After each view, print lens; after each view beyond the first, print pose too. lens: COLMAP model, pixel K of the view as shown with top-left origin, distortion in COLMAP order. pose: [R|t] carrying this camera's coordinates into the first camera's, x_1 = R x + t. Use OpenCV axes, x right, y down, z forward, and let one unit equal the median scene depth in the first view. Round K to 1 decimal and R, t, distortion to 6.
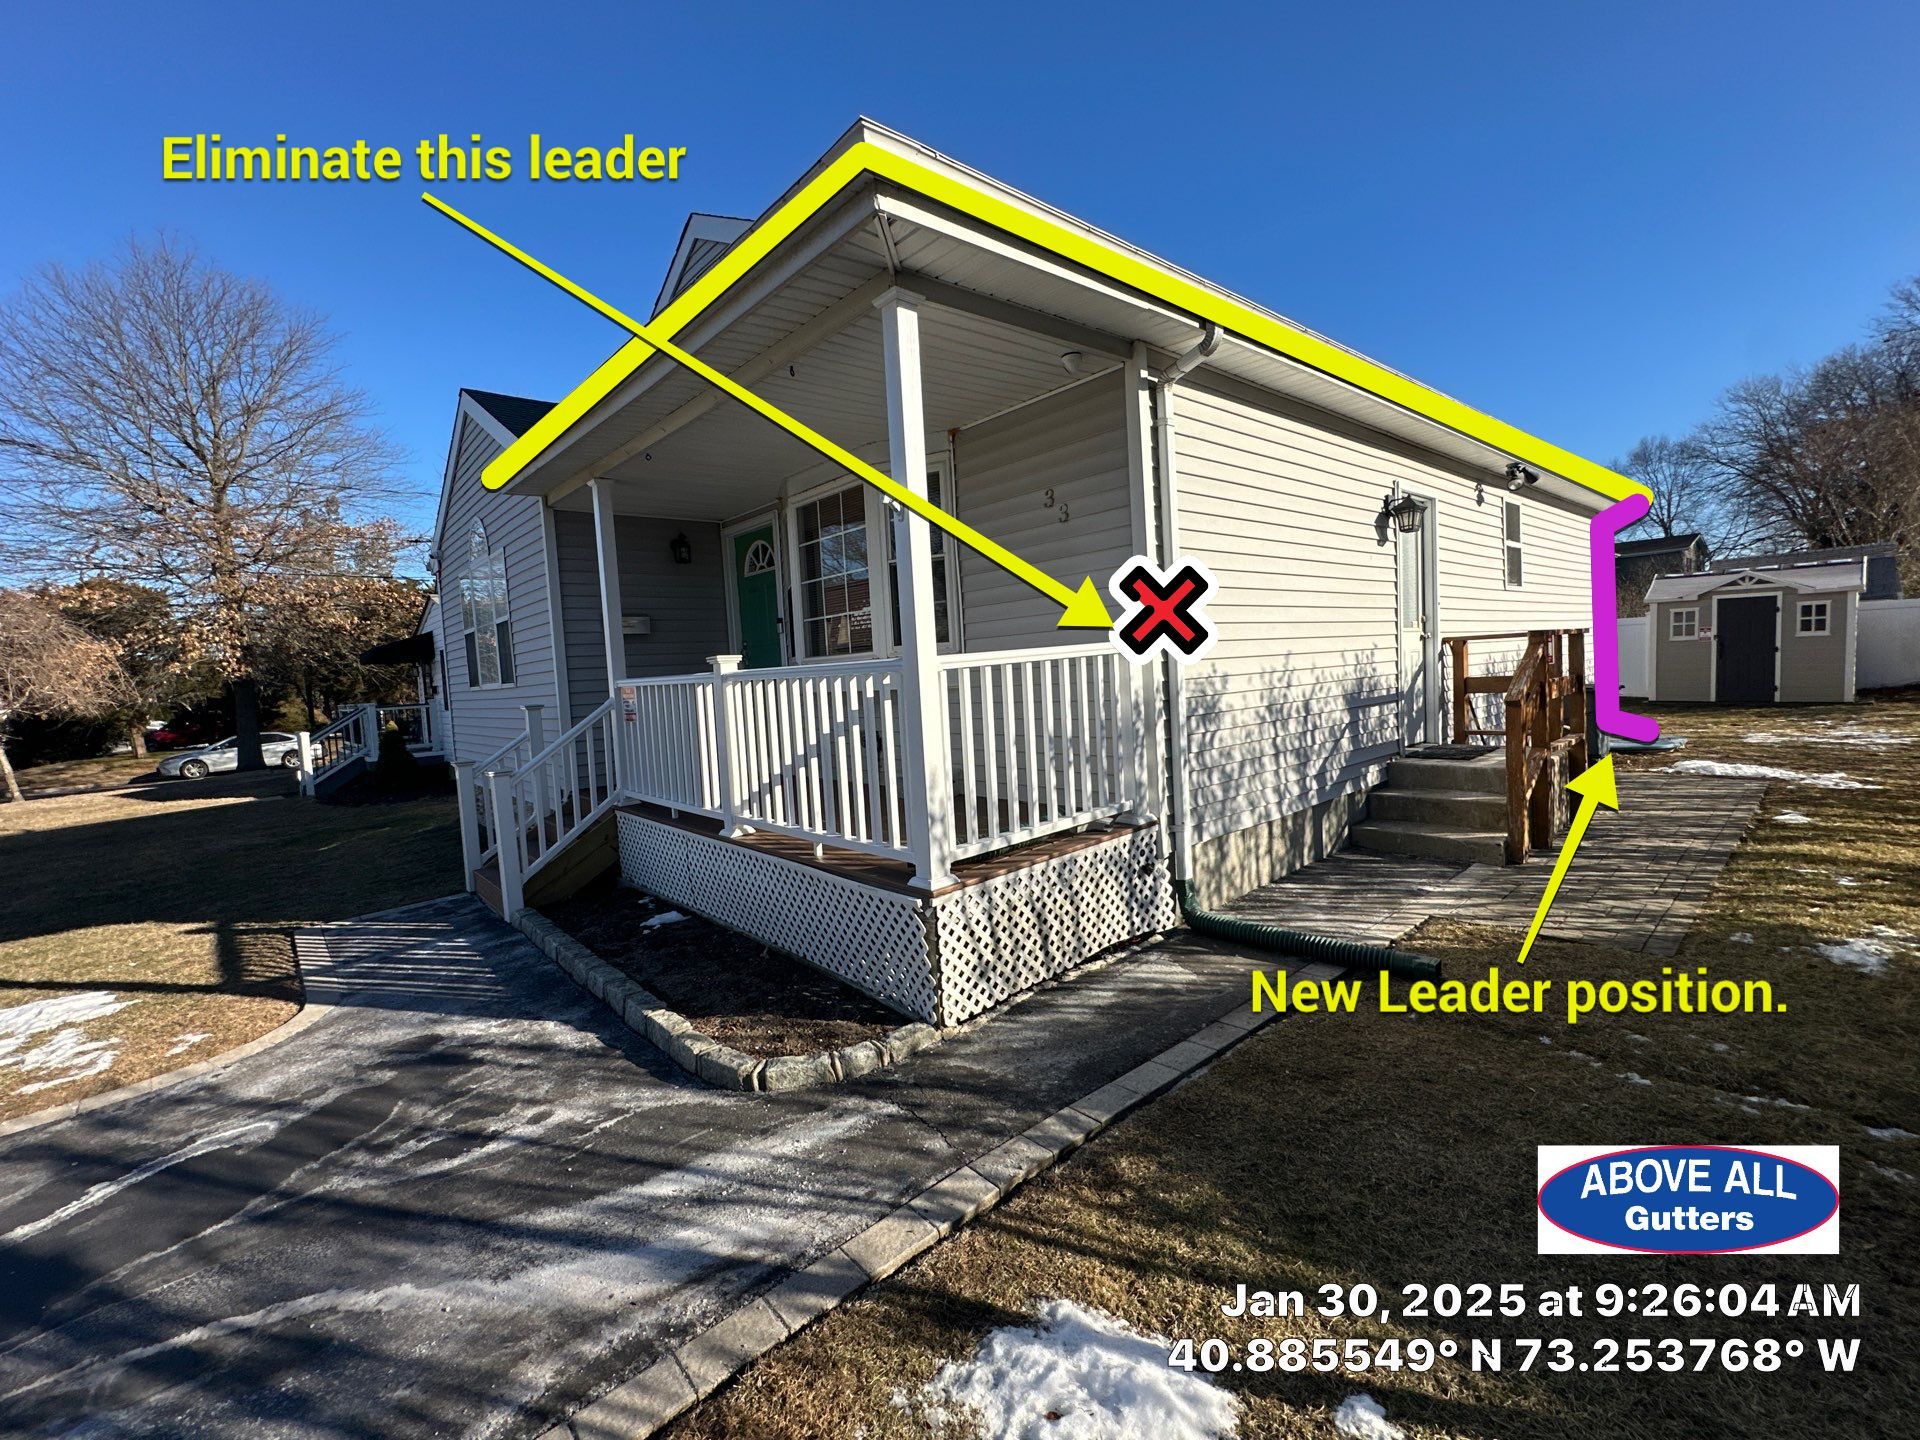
lens RADIAL K [[814.5, 0, 960.0], [0, 814.5, 720.0], [0, 0, 1]] dist [-0.000805, 0.000213]
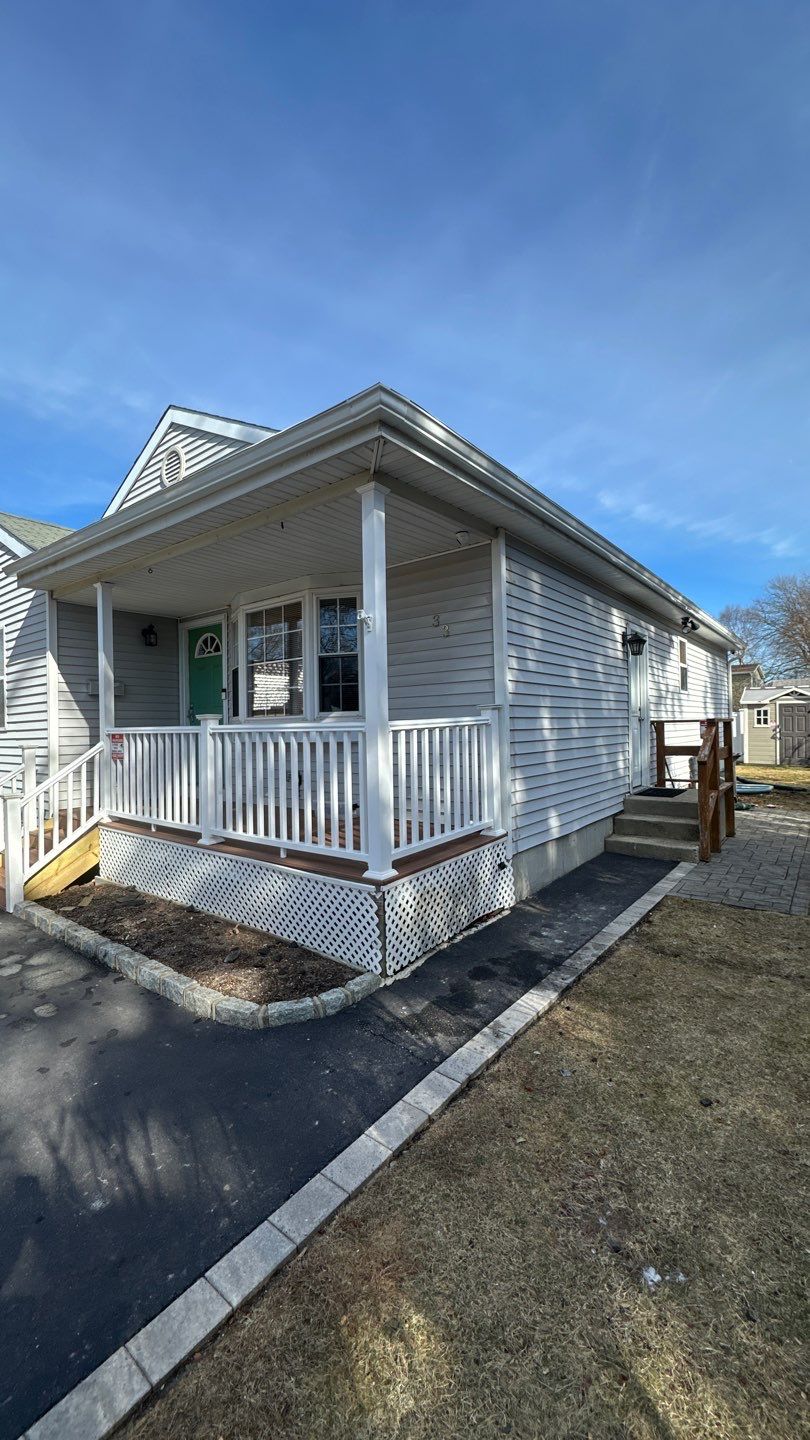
lens RADIAL K [[569.5, 0, 403.1], [0, 569.5, 722.4], [0, 0, 1]] dist [-0.010035, 0.000496]
pose [[0.983323, 0.037950, 0.177863, -0.114918], [-0.024180, 0.996585, -0.078958, 0.003886], [-0.180252, 0.073340, 0.980883, -0.019891]]
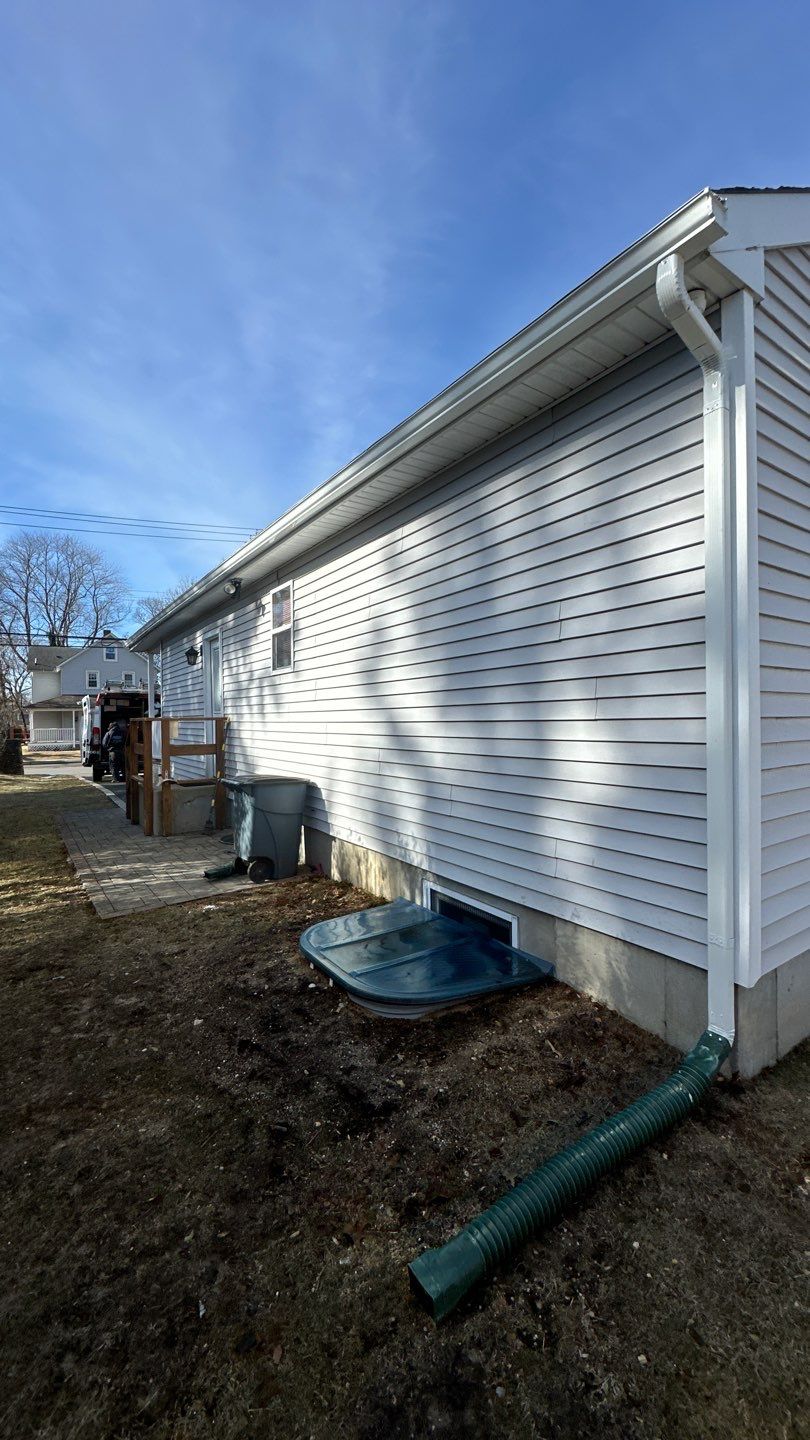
lens RADIAL K [[569.5, 0, 403.1], [0, 569.5, 722.4], [0, 0, 1]] dist [-0.010035, 0.000496]
pose [[-0.126954, 0.061666, -0.989990, 1.972567], [-0.047118, 0.996564, 0.068118, -0.221748], [0.990789, 0.055295, -0.123613, 1.790644]]
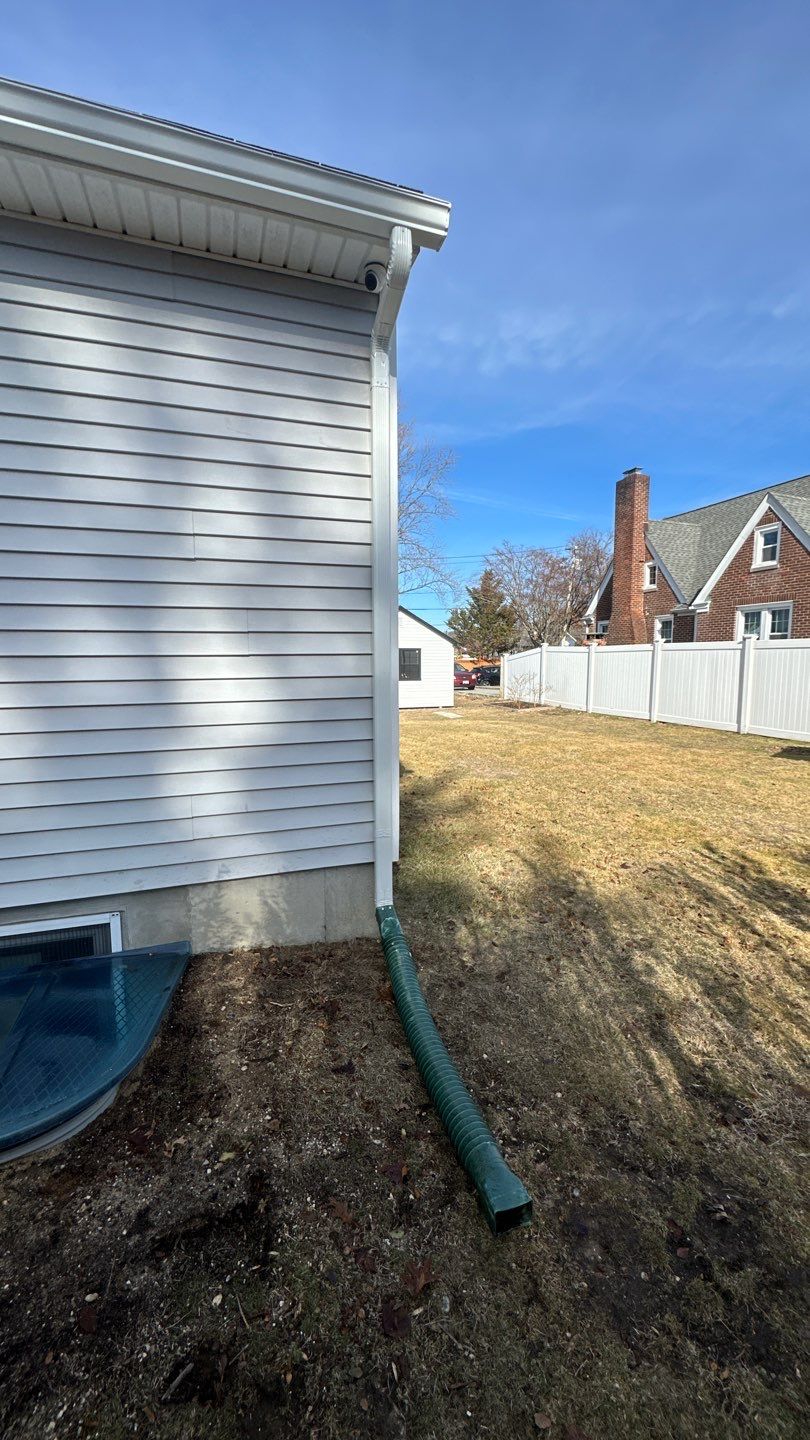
lens RADIAL K [[569.5, 0, 403.1], [0, 569.5, 722.4], [0, 0, 1]] dist [-0.010035, 0.000496]
pose [[0.924031, 0.091588, -0.371185, 1.719407], [-0.070620, 0.995063, 0.069725, -0.179782], [0.375739, -0.038215, 0.925937, 1.476527]]
